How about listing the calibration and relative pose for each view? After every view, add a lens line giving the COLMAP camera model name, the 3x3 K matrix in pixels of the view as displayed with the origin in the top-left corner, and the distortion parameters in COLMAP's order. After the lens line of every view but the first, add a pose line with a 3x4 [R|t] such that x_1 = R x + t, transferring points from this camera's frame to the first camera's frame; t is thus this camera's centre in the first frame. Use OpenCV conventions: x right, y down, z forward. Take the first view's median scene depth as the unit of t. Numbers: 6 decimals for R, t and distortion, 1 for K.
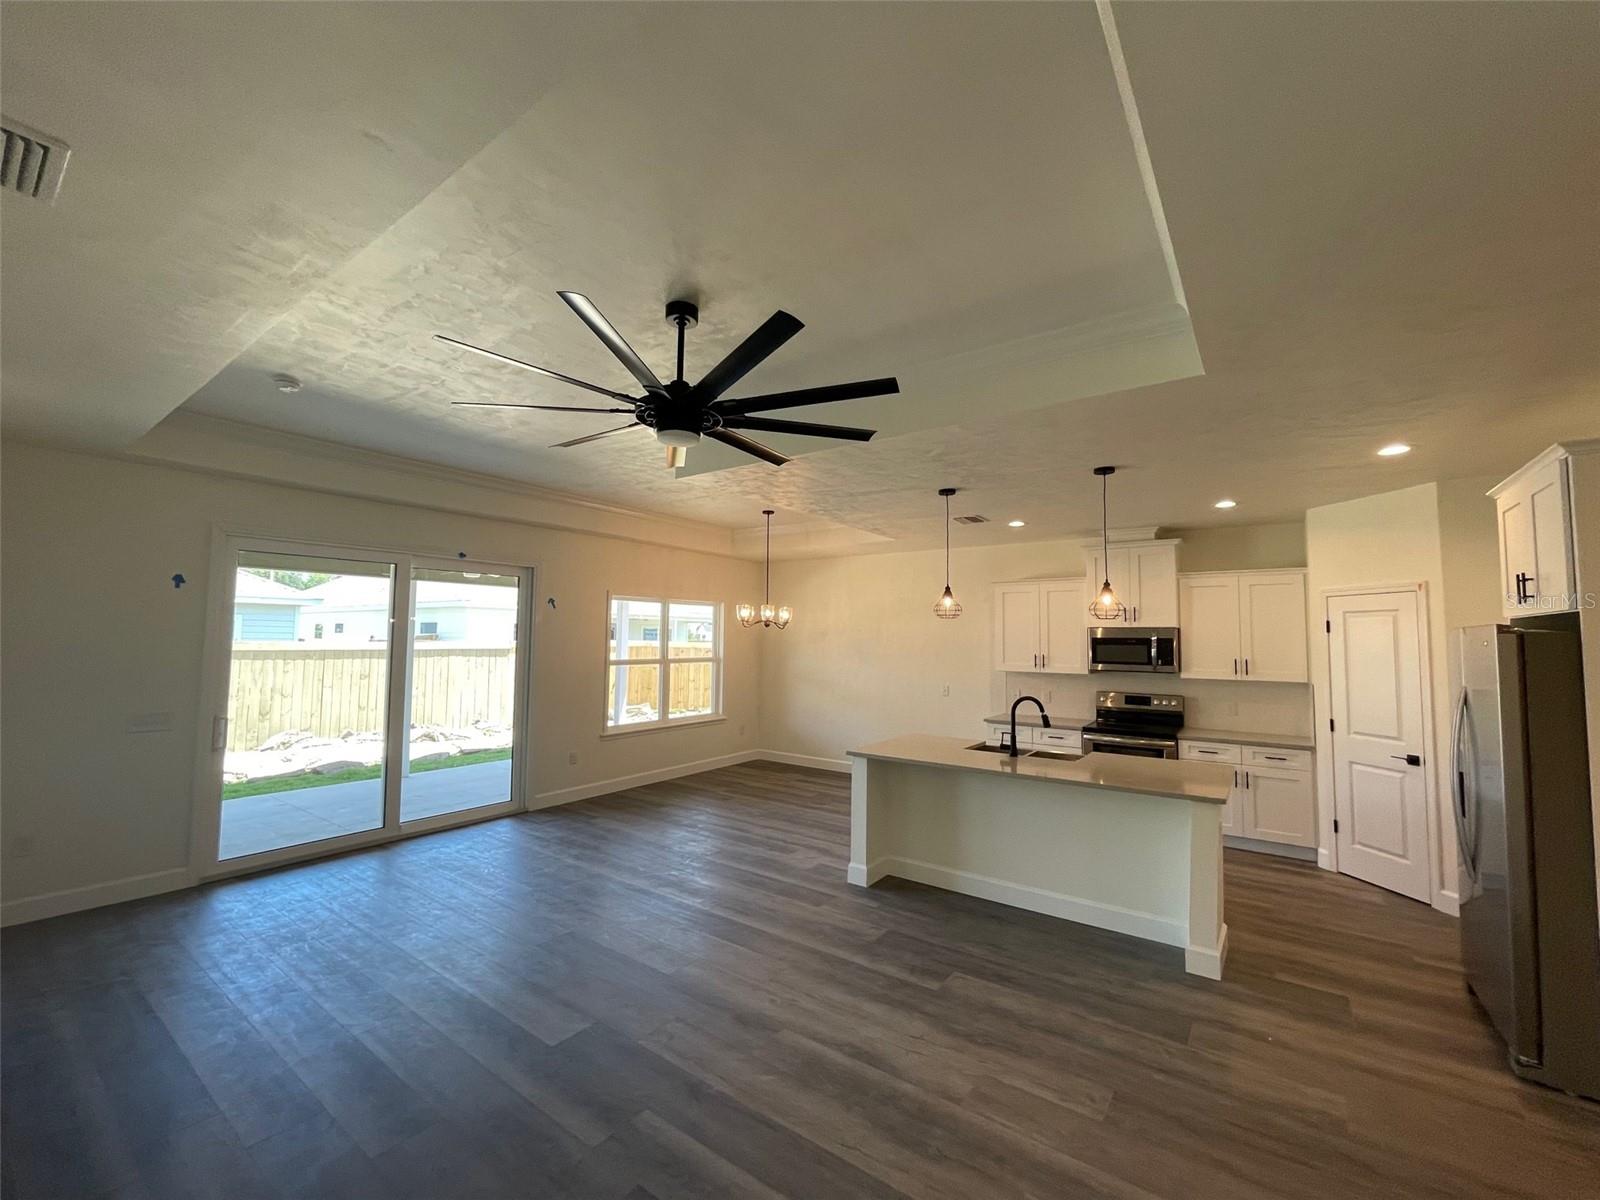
lens RADIAL K [[650.7, 0, 800.0], [0, 650.7, 600.0], [0, 0, 1]] dist [-0.000082, -0.000215]
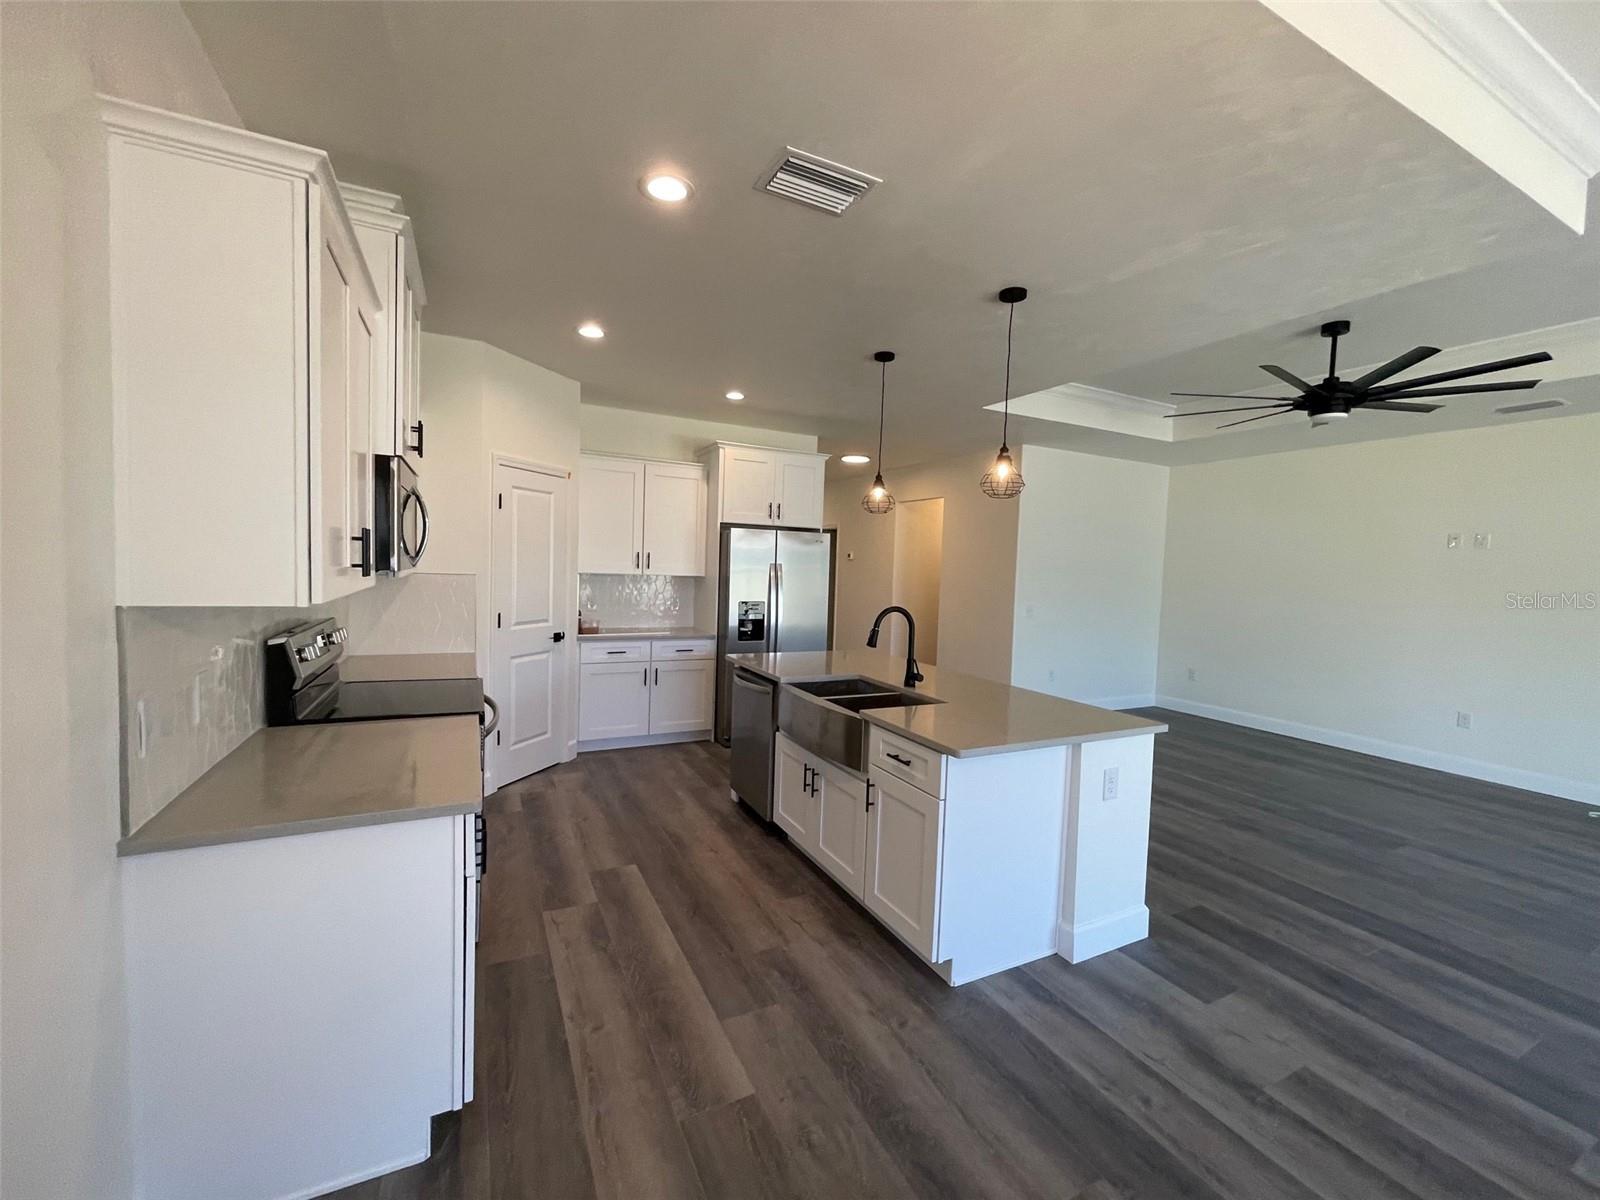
lens RADIAL K [[650.7, 0, 800.0], [0, 650.7, 600.0], [0, 0, 1]] dist [-0.000082, -0.000215]
pose [[-0.888529, -0.068293, 0.453710, 0.106324], [-0.073755, 0.997260, 0.005670, 0.142283], [-0.452854, -0.028425, -0.891132, 1.672690]]
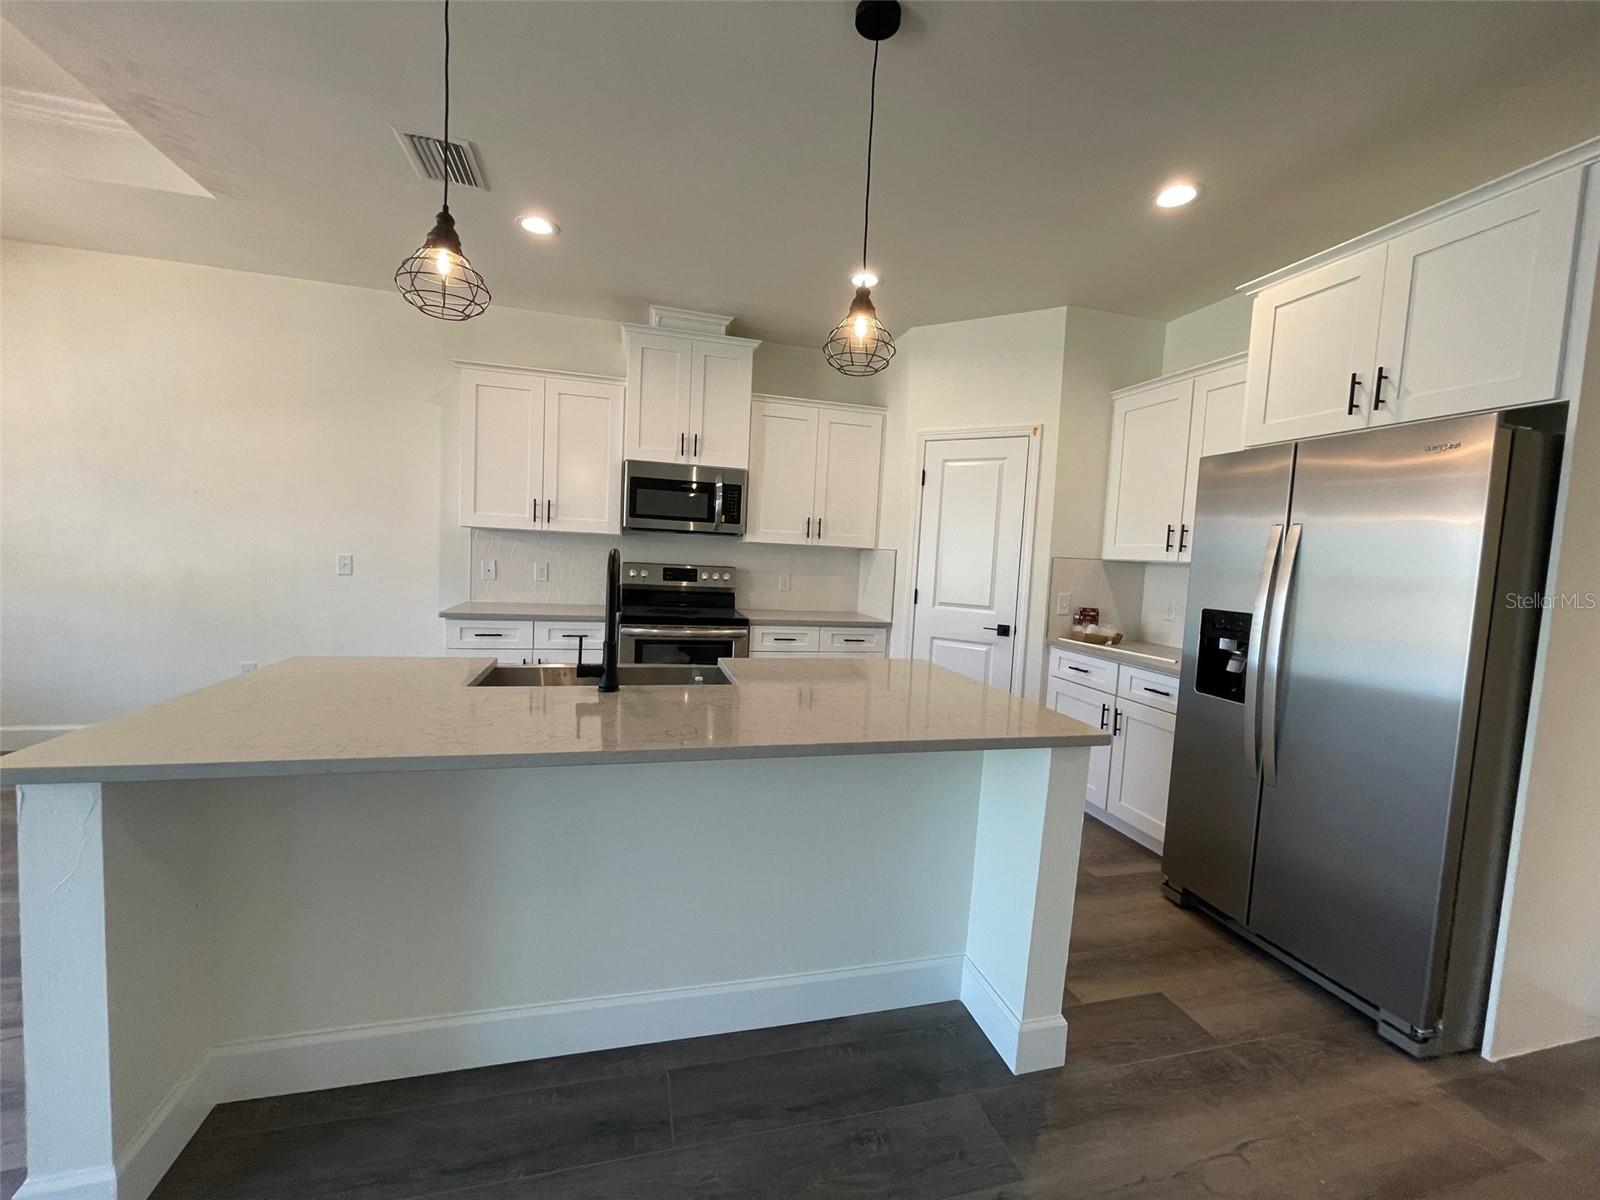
lens RADIAL K [[650.7, 0, 800.0], [0, 650.7, 600.0], [0, 0, 1]] dist [-0.000082, -0.000215]
pose [[0.631607, -0.037249, 0.774393, 0.079733], [-0.089510, 0.988662, 0.120562, 0.116930], [-0.770104, -0.145463, 0.621112, 0.633221]]
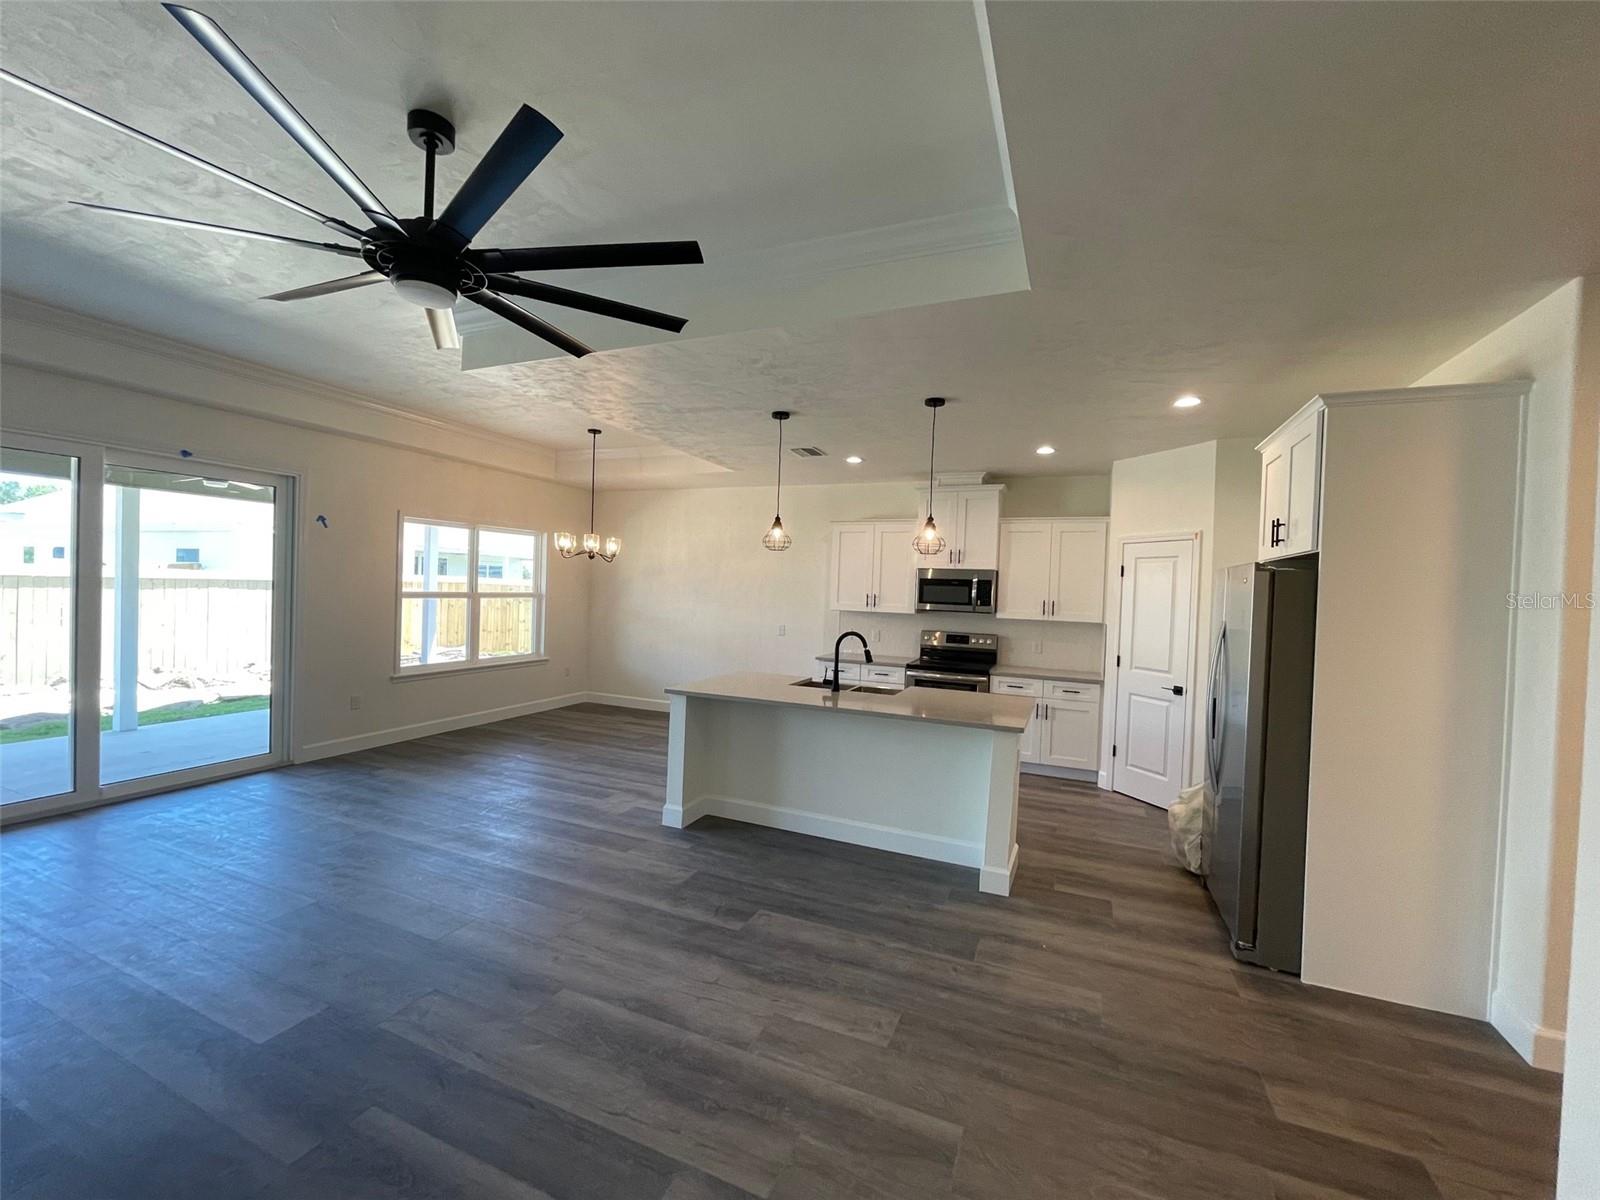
lens RADIAL K [[650.7, 0, 800.0], [0, 650.7, 600.0], [0, 0, 1]] dist [-0.000082, -0.000215]
pose [[0.974848, 0.018397, 0.222110, 0.051986], [-0.036838, 0.996180, 0.079171, 0.024674], [-0.219805, -0.085362, 0.971802, 0.062024]]
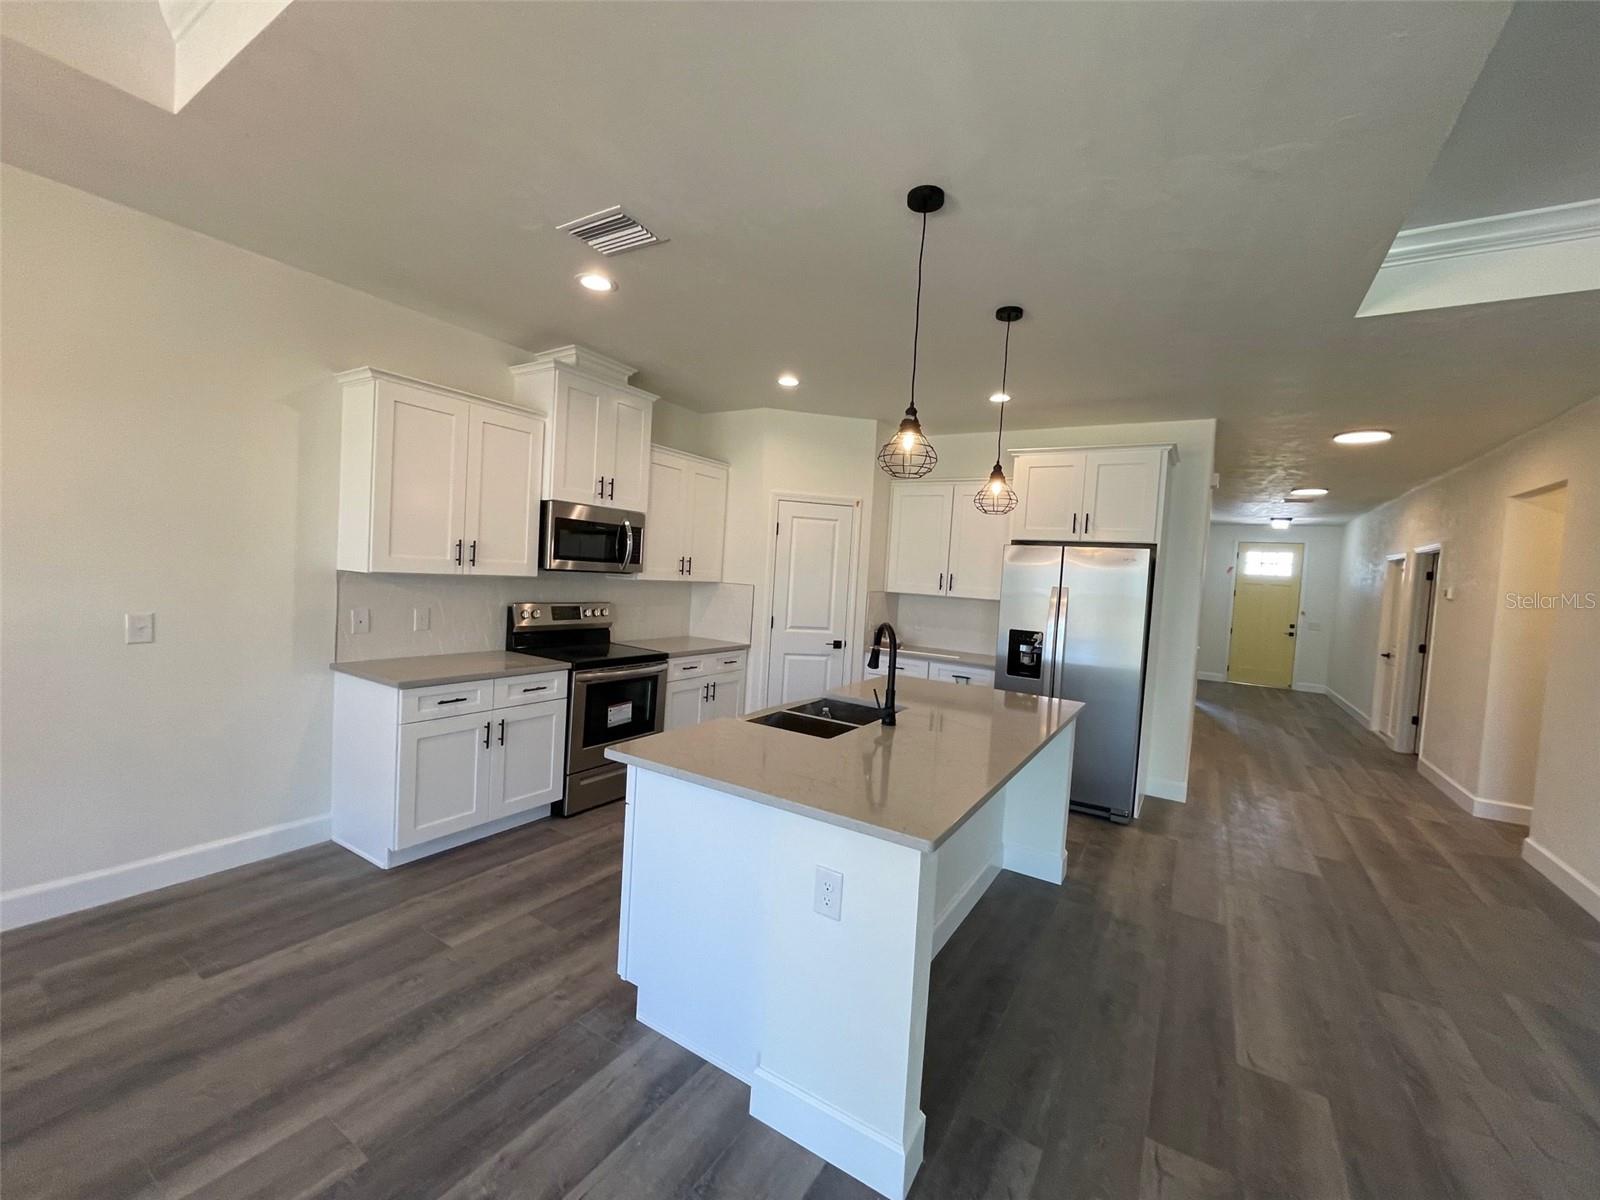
lens RADIAL K [[650.7, 0, 800.0], [0, 650.7, 600.0], [0, 0, 1]] dist [-0.000082, -0.000215]
pose [[-0.067198, -0.060479, 0.995905, -0.245109], [-0.121231, 0.991260, 0.052017, 0.102916], [-0.990347, -0.117239, -0.073943, 1.105192]]
